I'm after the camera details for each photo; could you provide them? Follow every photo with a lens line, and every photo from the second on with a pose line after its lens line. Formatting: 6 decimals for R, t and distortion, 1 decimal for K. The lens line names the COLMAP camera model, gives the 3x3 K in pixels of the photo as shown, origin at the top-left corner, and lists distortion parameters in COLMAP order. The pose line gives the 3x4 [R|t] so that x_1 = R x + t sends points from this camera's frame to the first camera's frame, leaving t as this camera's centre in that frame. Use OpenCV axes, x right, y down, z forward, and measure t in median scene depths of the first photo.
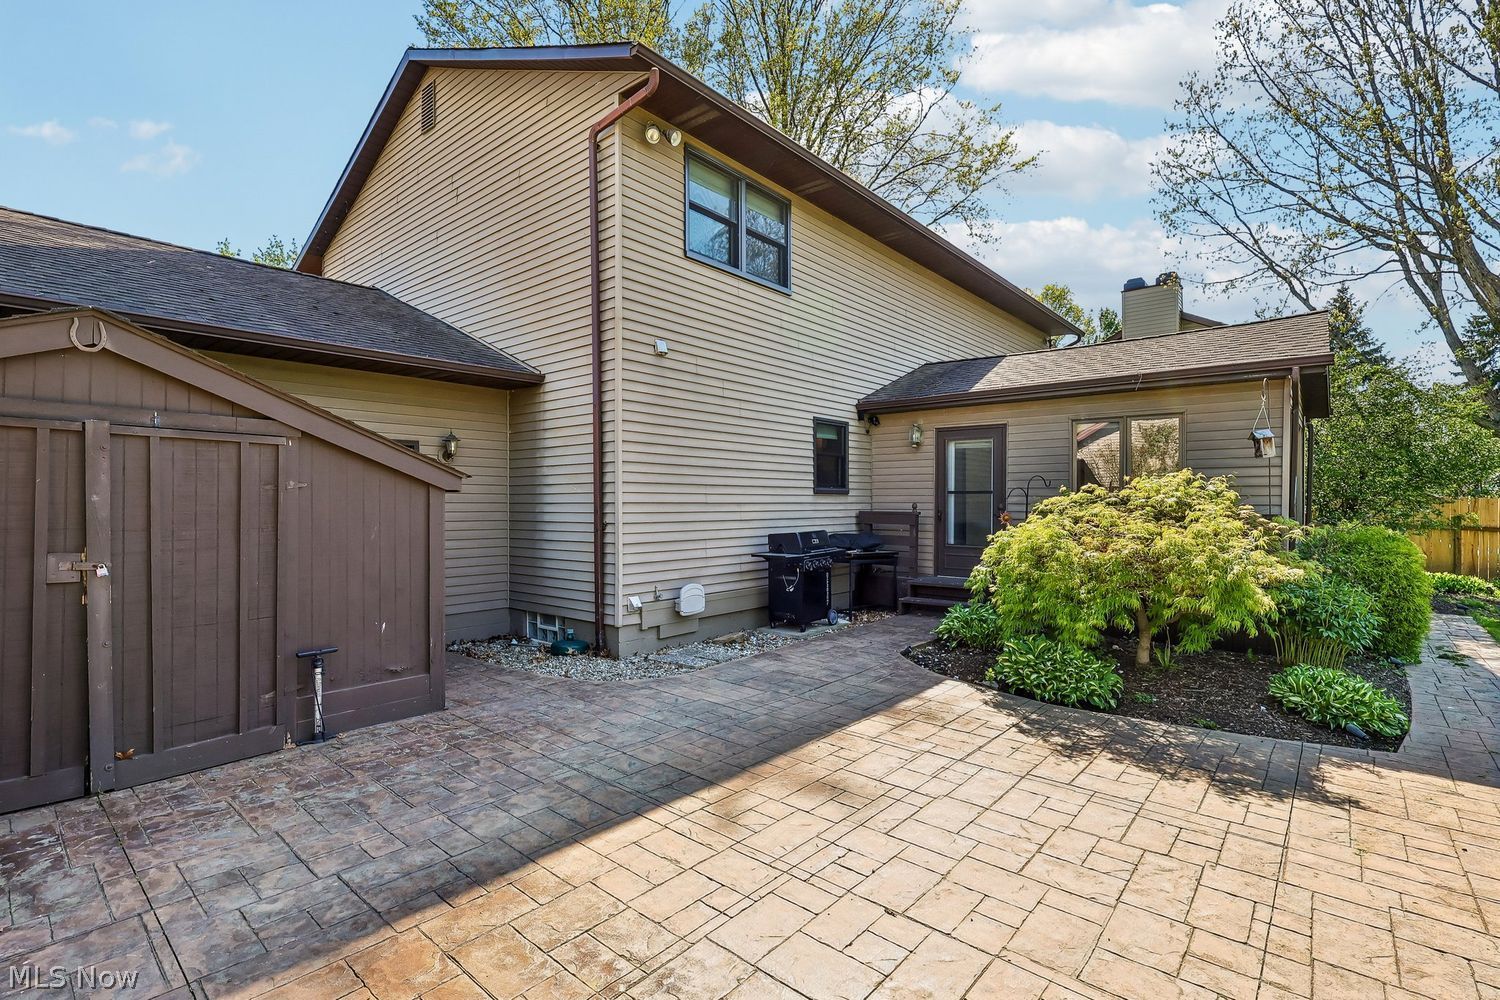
lens RADIAL K [[695.9, 0, 749.3], [0, 695.9, 505.4], [0, 0, 1]] dist [-0.001178, 0.000893]
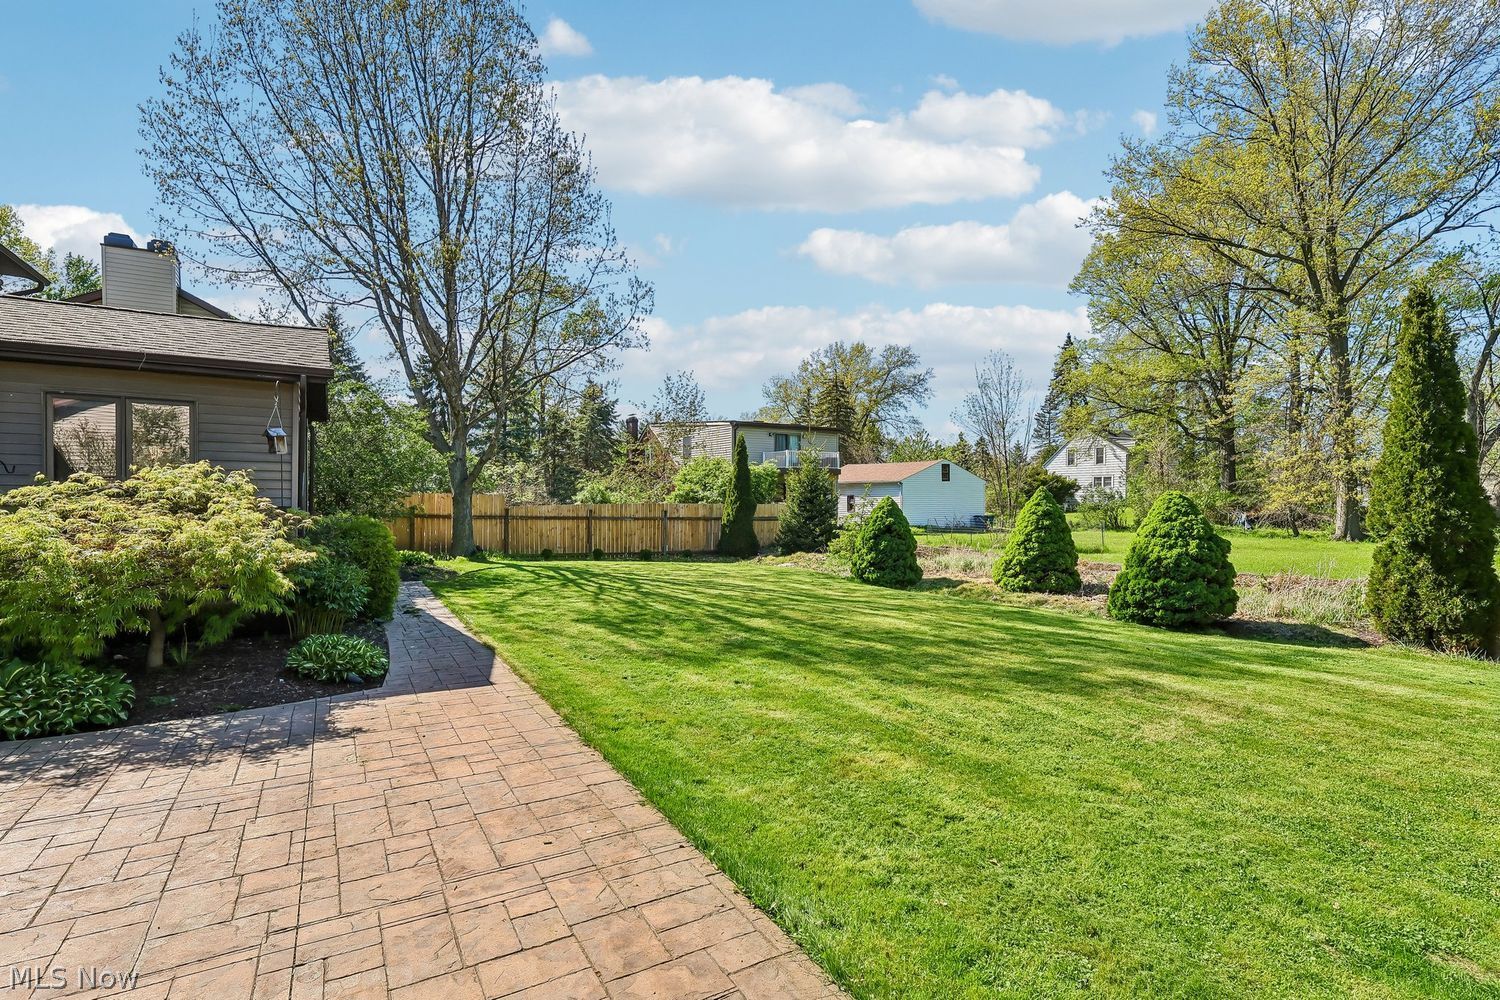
lens RADIAL K [[695.9, 0, 749.3], [0, 695.9, 505.4], [0, 0, 1]] dist [-0.001178, 0.000893]
pose [[0.317483, -0.005726, 0.948247, -0.068379], [-0.004220, 0.999963, 0.007451, 0.000271], [-0.948255, -0.006367, 0.317447, -0.053309]]
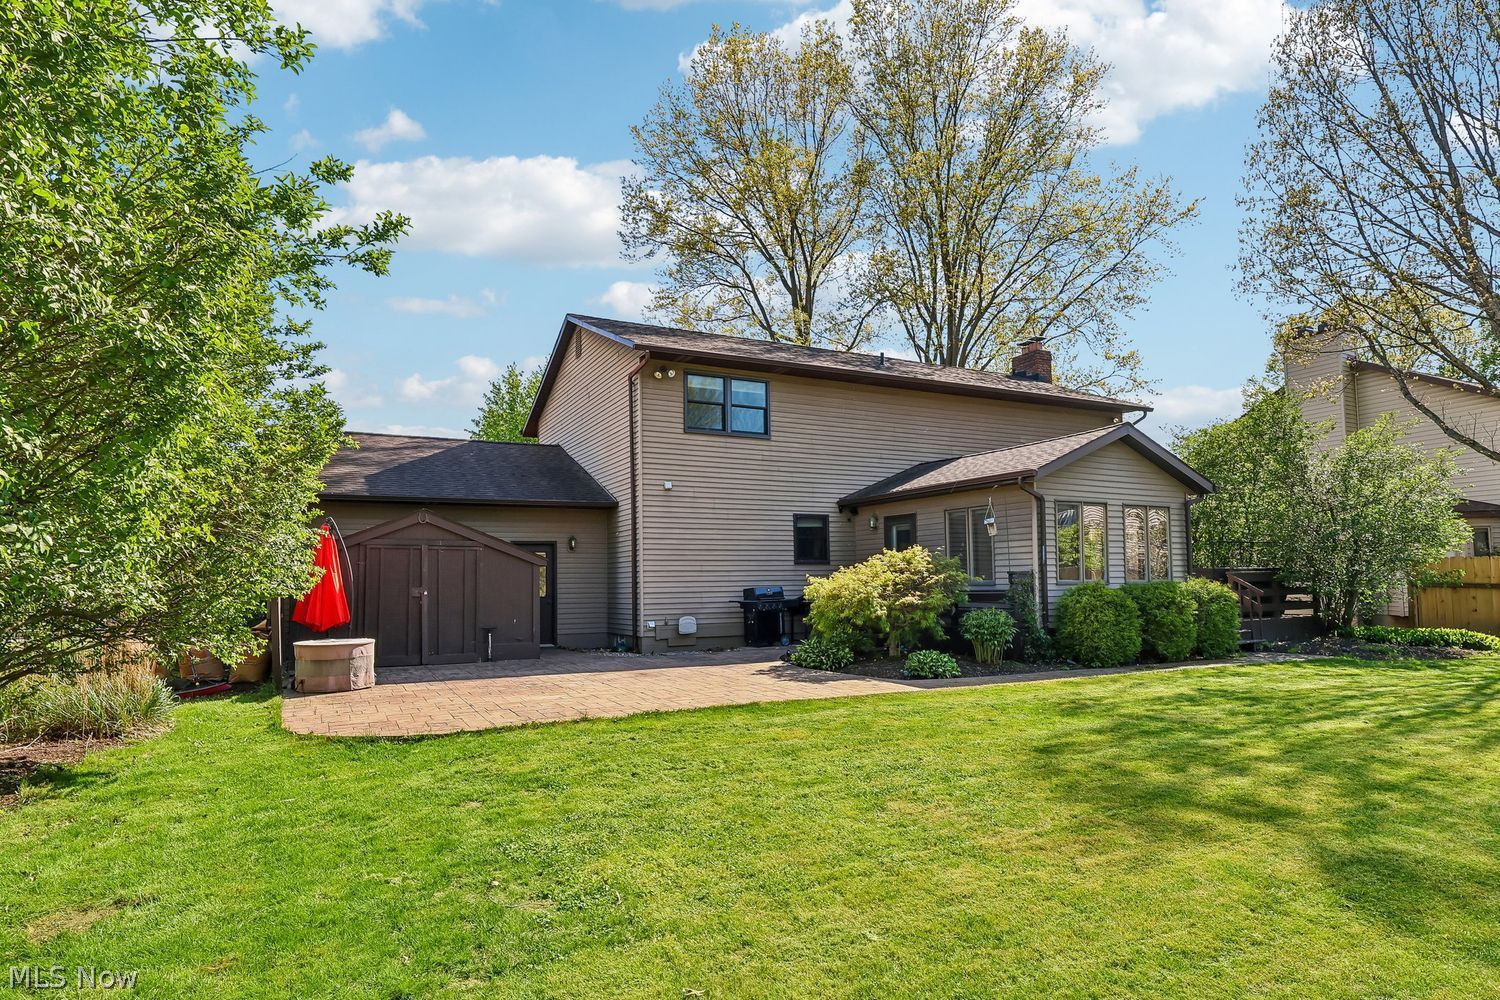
lens RADIAL K [[842.6, 0, 749.4], [0, 842.6, 543.0], [0, 0, 1]] dist [0.000175, 0.000023]
pose [[0.925199, -0.030661, -0.378242, 0.934989], [0.012110, 0.998609, -0.051326, 0.040430], [0.379290, 0.042906, 0.924283, -0.987449]]
